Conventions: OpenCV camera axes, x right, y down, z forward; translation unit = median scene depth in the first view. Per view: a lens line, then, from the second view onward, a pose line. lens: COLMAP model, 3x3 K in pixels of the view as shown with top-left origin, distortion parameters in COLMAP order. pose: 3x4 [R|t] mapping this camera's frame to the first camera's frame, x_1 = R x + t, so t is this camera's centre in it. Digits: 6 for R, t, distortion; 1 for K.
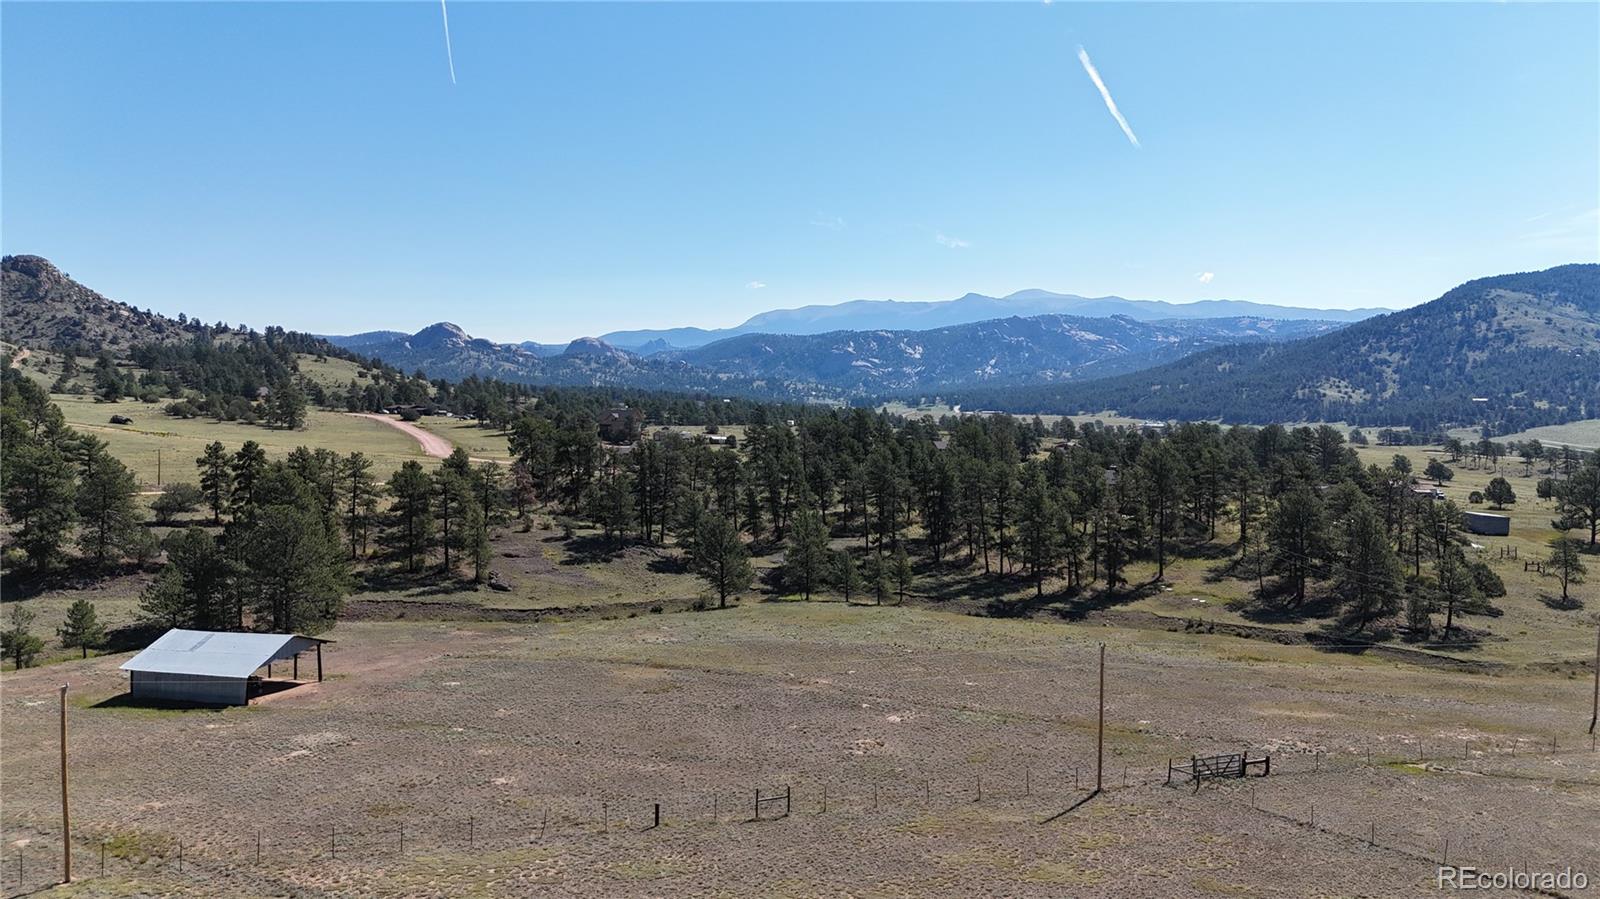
lens RADIAL K [[1158.5, 0, 800.0], [0, 1158.5, 449.5], [0, 0, 1]] dist [0.070945, -0.080572]
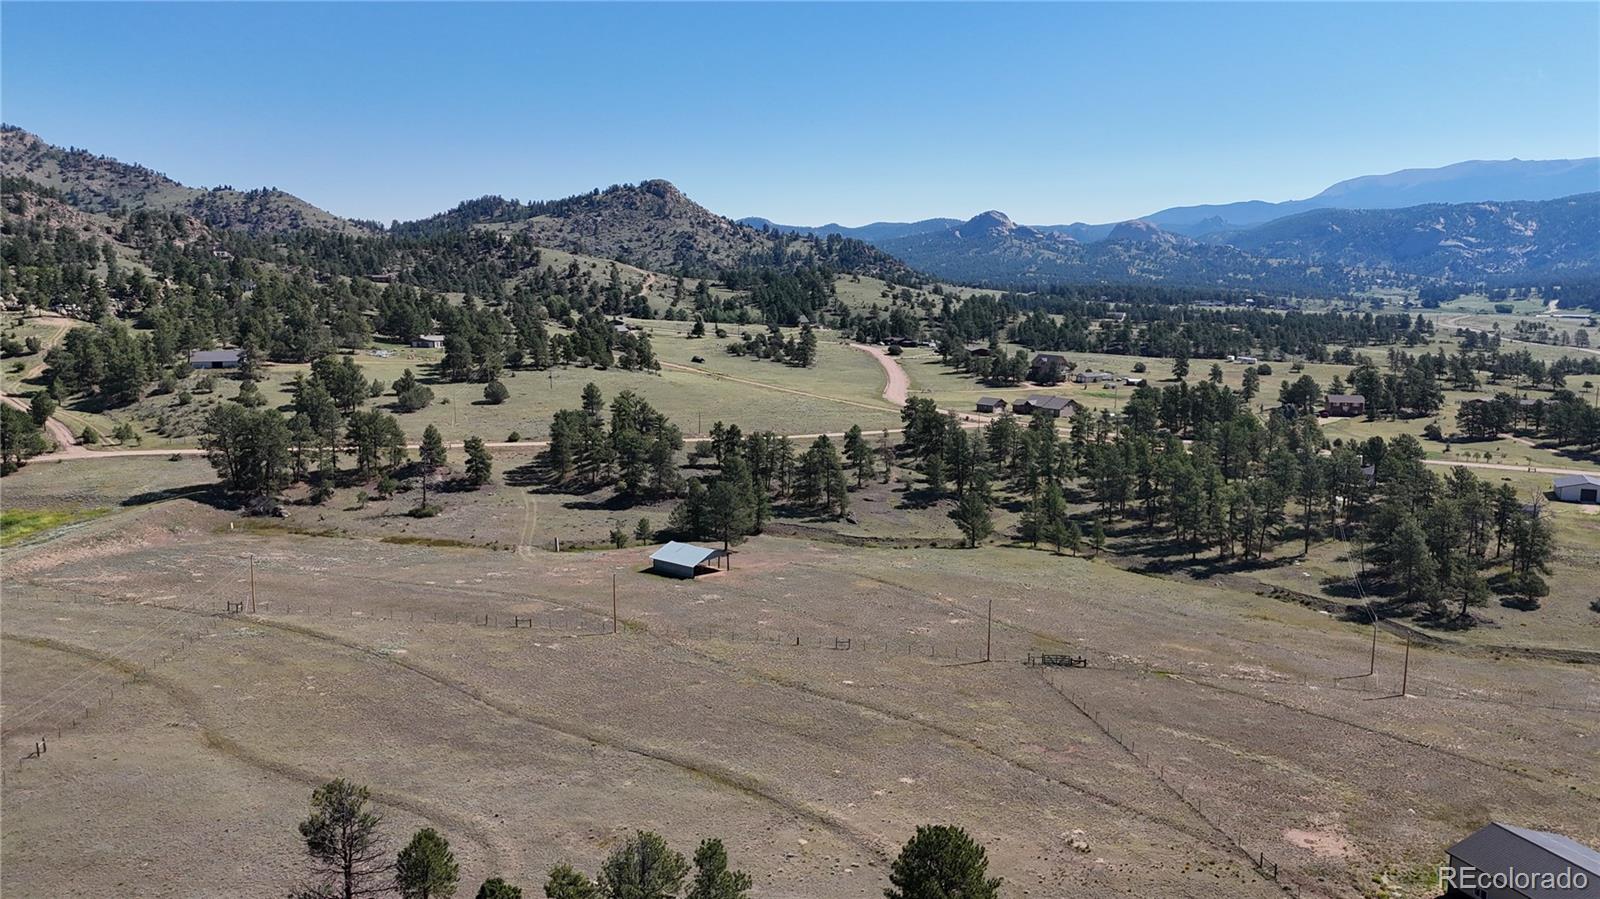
lens RADIAL K [[1197.1, 0, 800.0], [0, 1197.1, 449.5], [0, 0, 1]] dist [0.094540, -0.088277]
pose [[0.891320, 0.065630, -0.448599, 0.072030], [-0.016509, 0.993509, 0.112549, -0.028903], [0.453074, -0.092911, 0.886618, -0.093057]]
